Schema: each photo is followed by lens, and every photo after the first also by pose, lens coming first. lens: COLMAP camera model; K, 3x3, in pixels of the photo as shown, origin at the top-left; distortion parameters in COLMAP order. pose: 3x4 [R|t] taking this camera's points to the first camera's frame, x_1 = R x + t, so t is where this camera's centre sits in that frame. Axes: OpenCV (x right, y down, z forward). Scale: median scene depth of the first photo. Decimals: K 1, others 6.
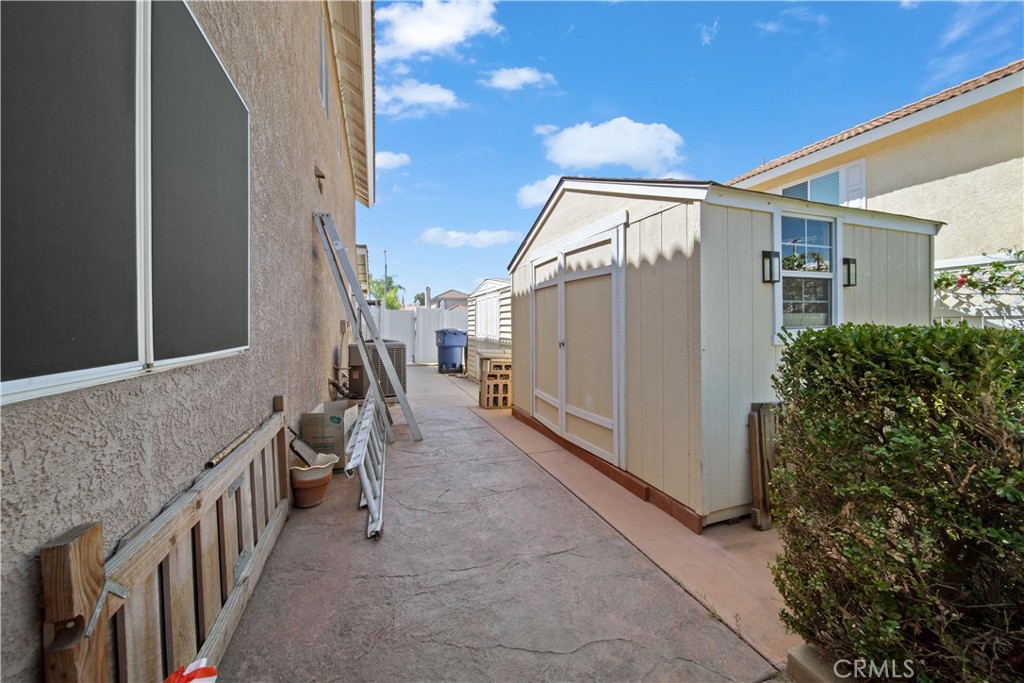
lens RADIAL K [[364.1, 0, 513.5], [0, 364.1, 338.4], [0, 0, 1]] dist [-0.000762, -0.000790]
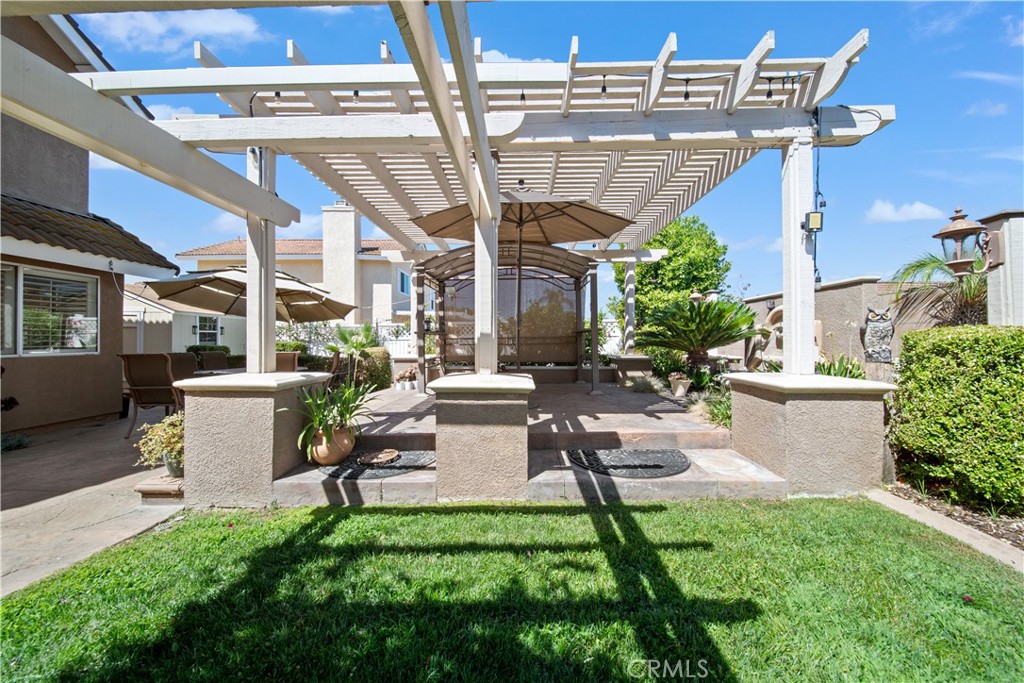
lens RADIAL K [[364.1, 0, 515.2], [0, 364.1, 342.9], [0, 0, 1]] dist [-0.000762, -0.000790]
pose [[0.371153, 0.008174, 0.928536, -1.499051], [0.023612, 0.999555, -0.018237, 0.087593], [-0.928271, 0.028694, 0.370795, -3.309267]]
